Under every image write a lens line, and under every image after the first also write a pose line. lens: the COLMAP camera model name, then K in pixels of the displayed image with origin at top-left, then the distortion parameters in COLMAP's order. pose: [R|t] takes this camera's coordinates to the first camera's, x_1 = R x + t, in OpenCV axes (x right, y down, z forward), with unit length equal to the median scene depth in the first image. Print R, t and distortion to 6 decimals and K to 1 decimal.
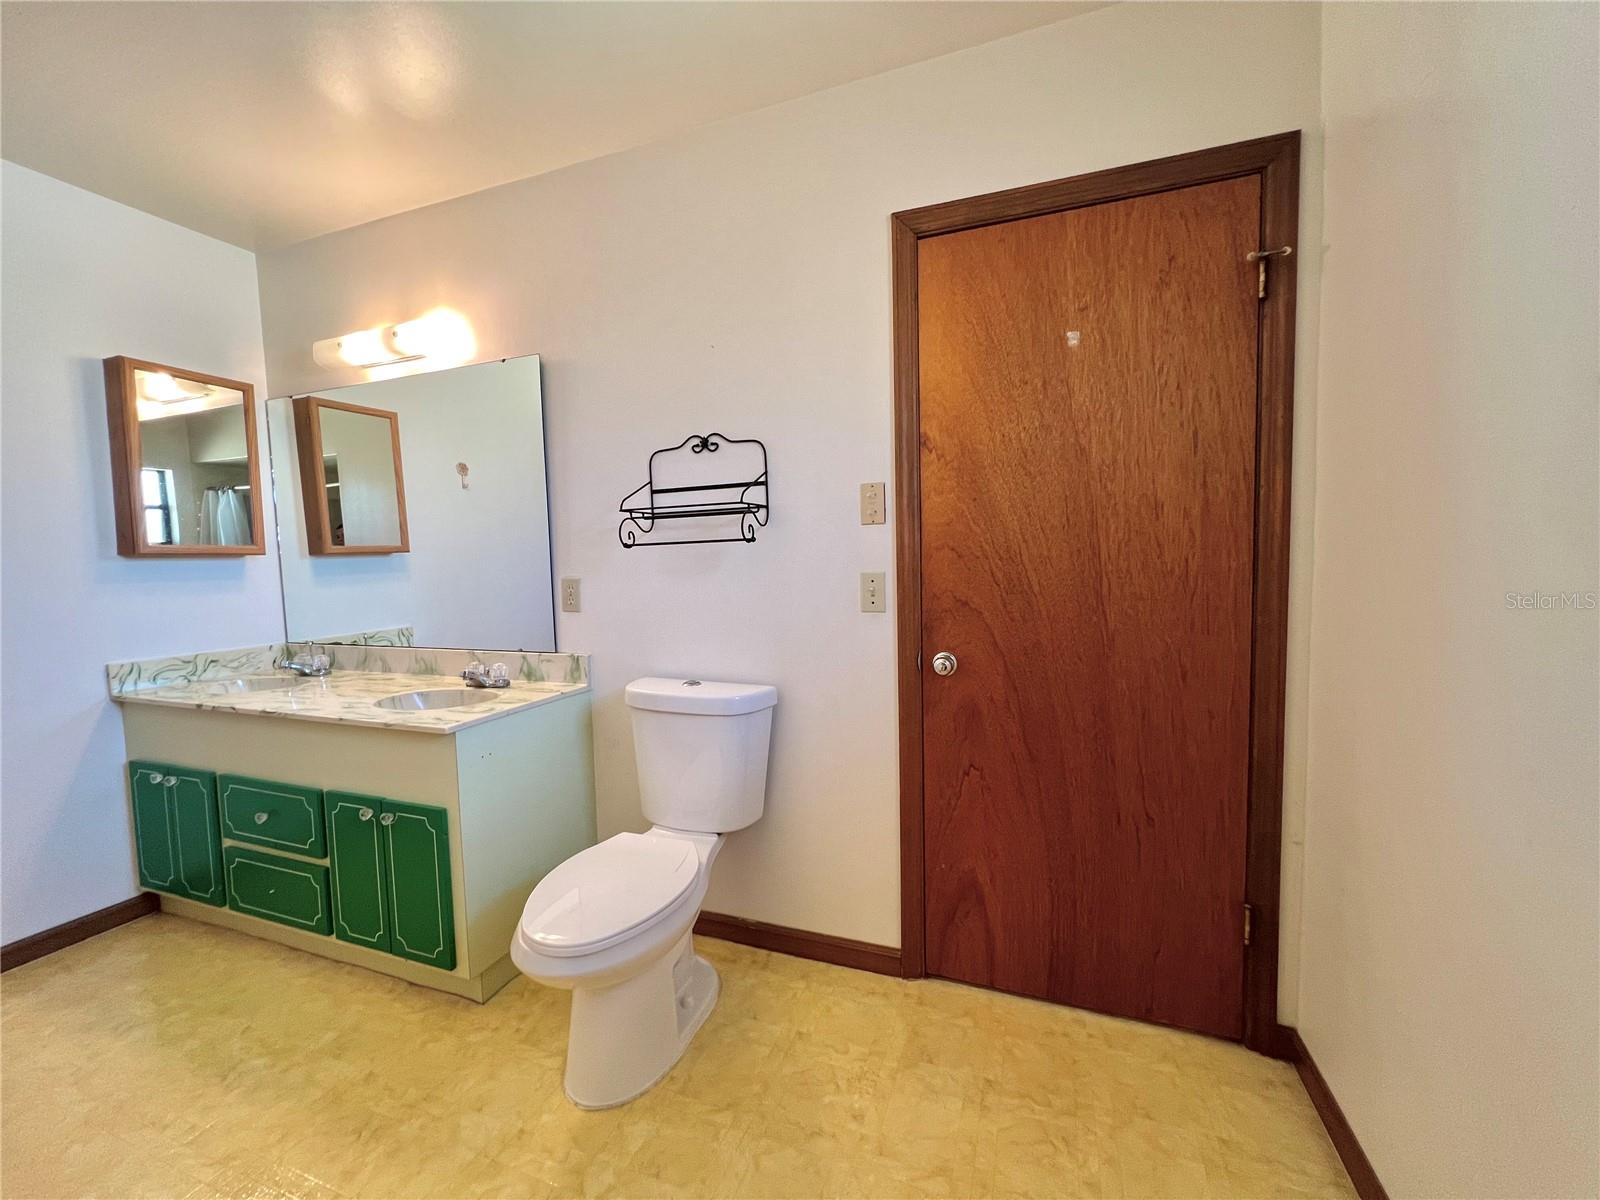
lens RADIAL K [[642.2, 0, 801.3], [0, 642.2, 601.7], [0, 0, 1]] dist [-0.001285, 0.000311]
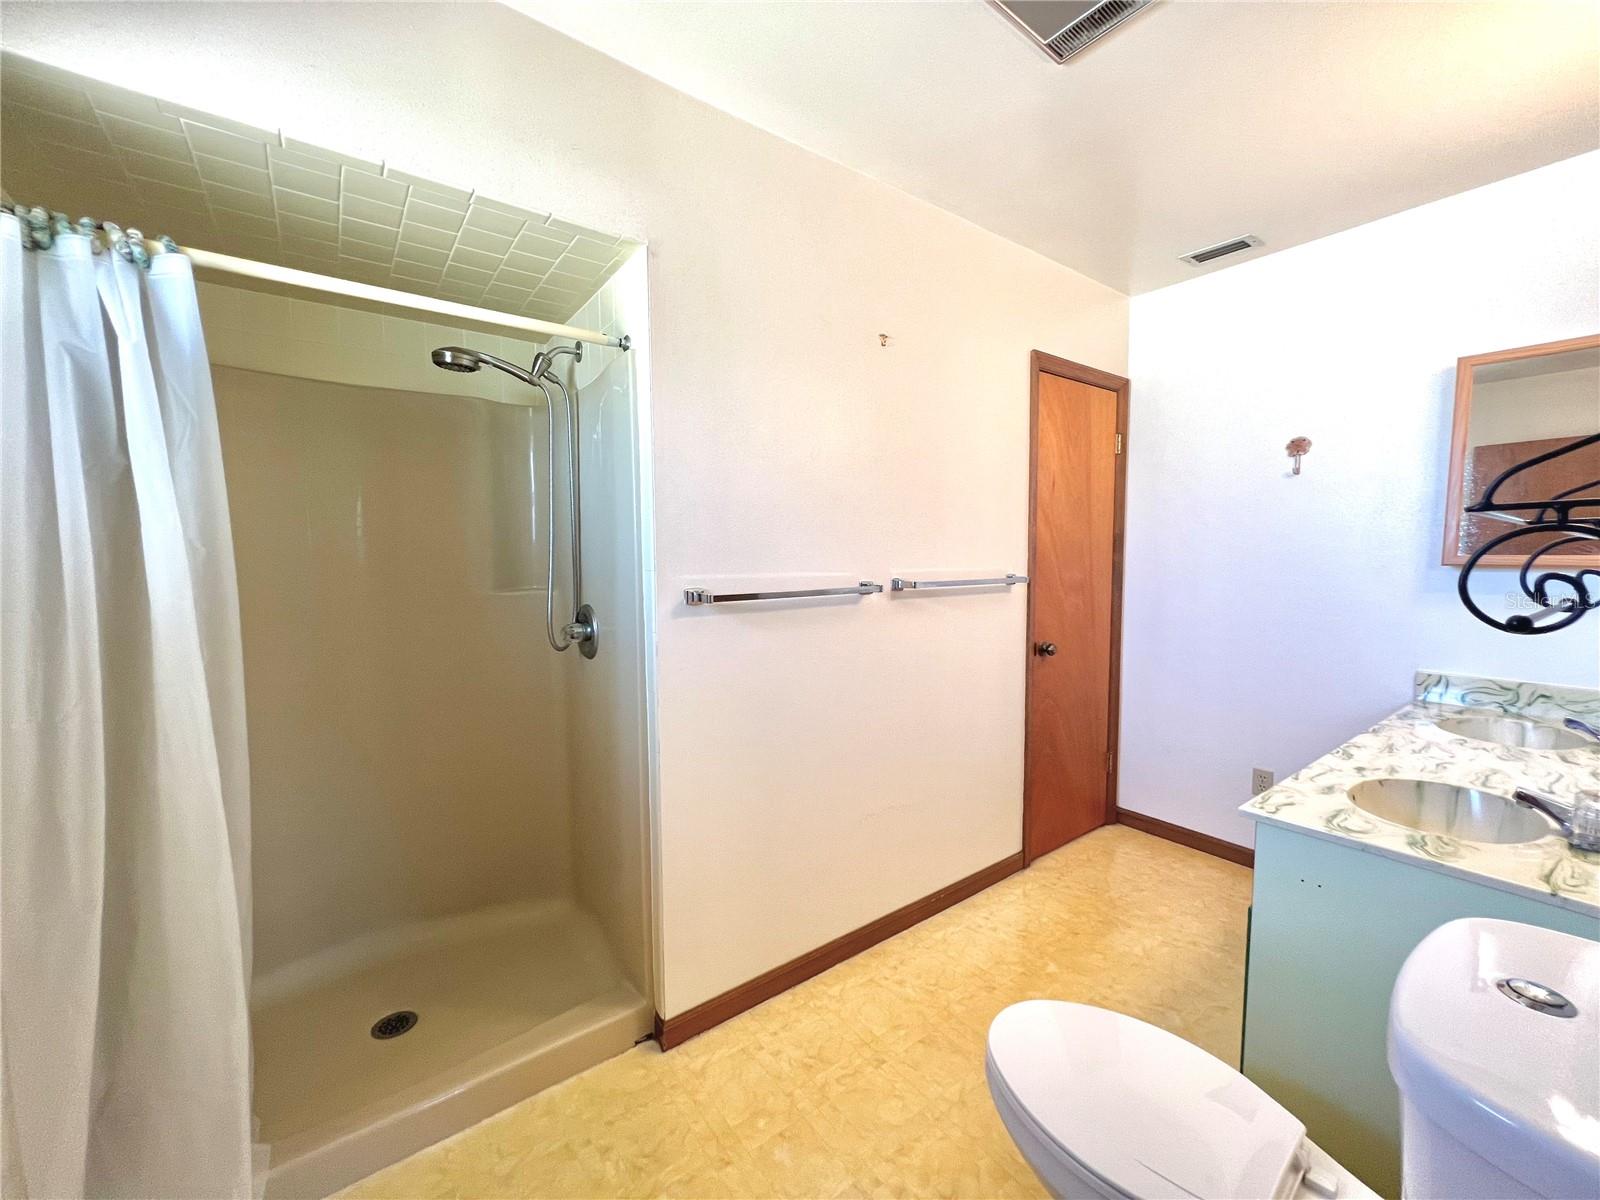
lens RADIAL K [[642.2, 0, 806.0], [0, 642.2, 599.2], [0, 0, 1]] dist [-0.001285, 0.000311]
pose [[-0.552217, 0.078969, -0.829952, 0.269232], [-0.048830, 0.990731, 0.126756, -0.088580], [0.832269, 0.110523, -0.543243, 0.674462]]
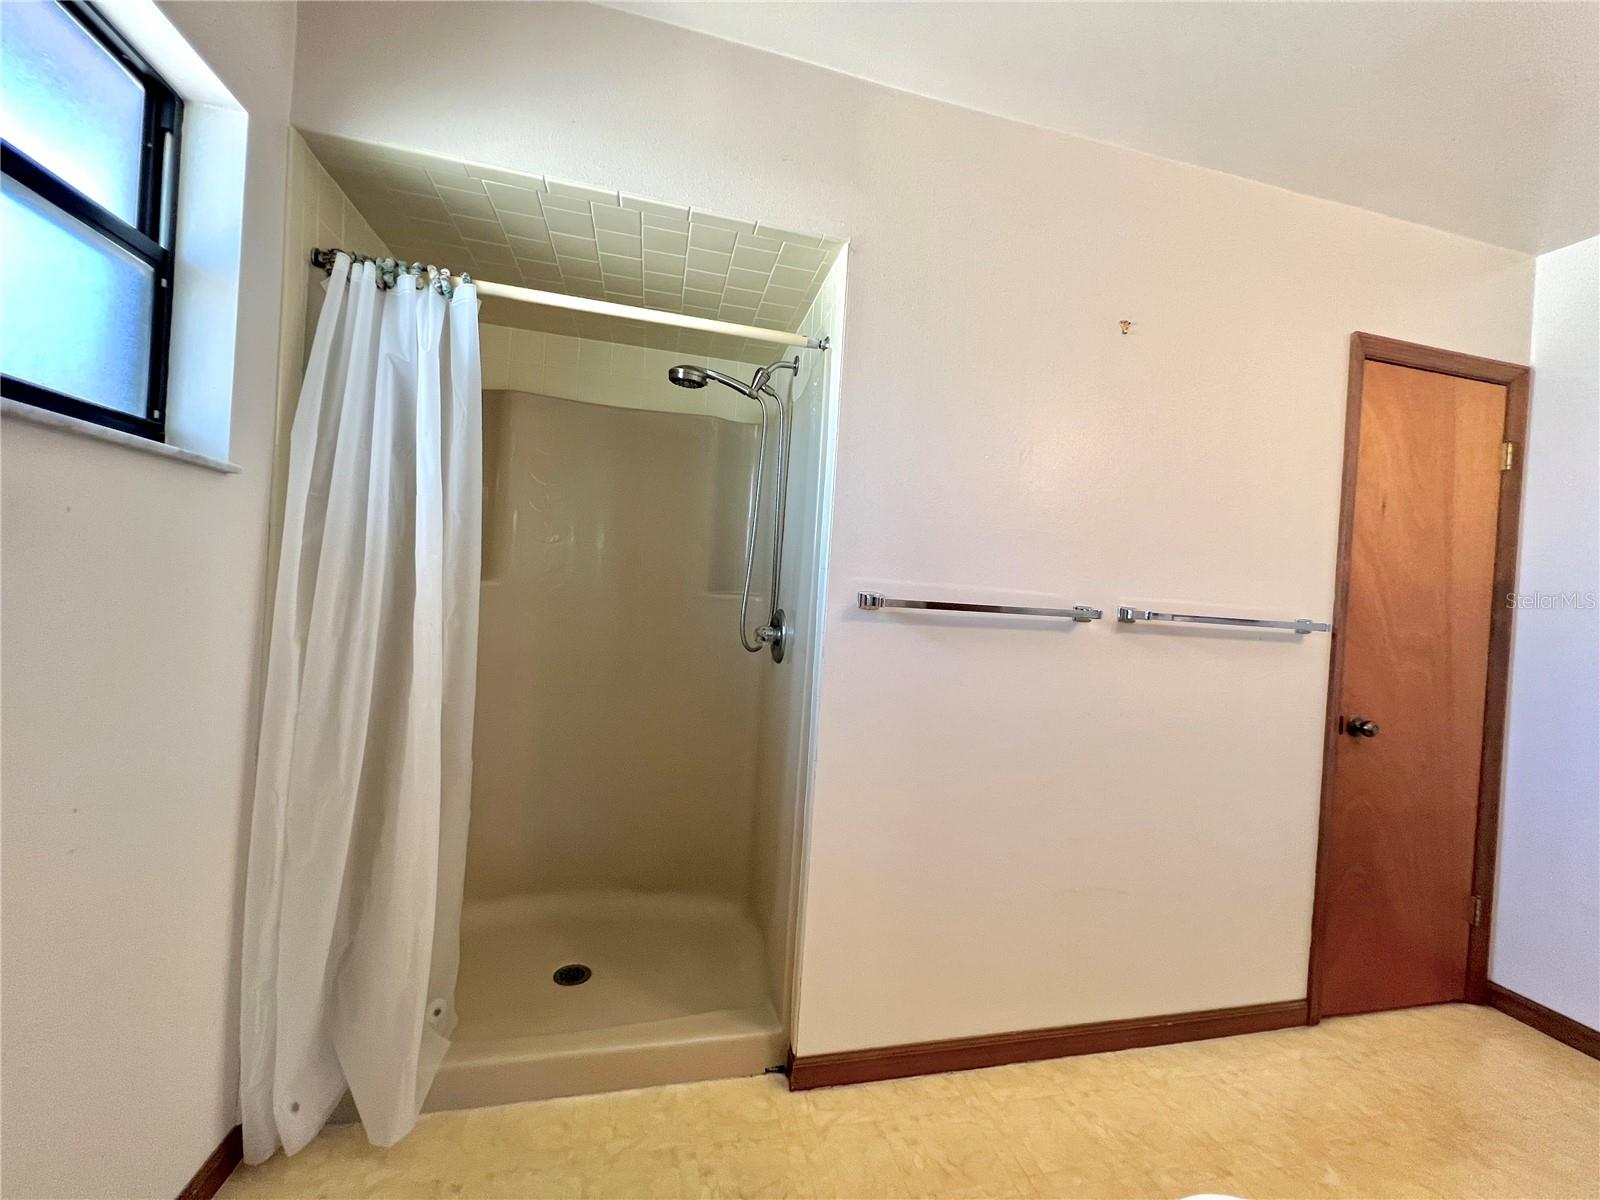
lens RADIAL K [[642.2, 0, 806.0], [0, 642.2, 599.4], [0, 0, 1]] dist [-0.001285, 0.000311]
pose [[-0.836094, -0.035108, -0.547462, 0.216164], [-0.092483, 0.992687, 0.077582, -0.064314], [0.540735, 0.115496, -0.833226, 0.691208]]
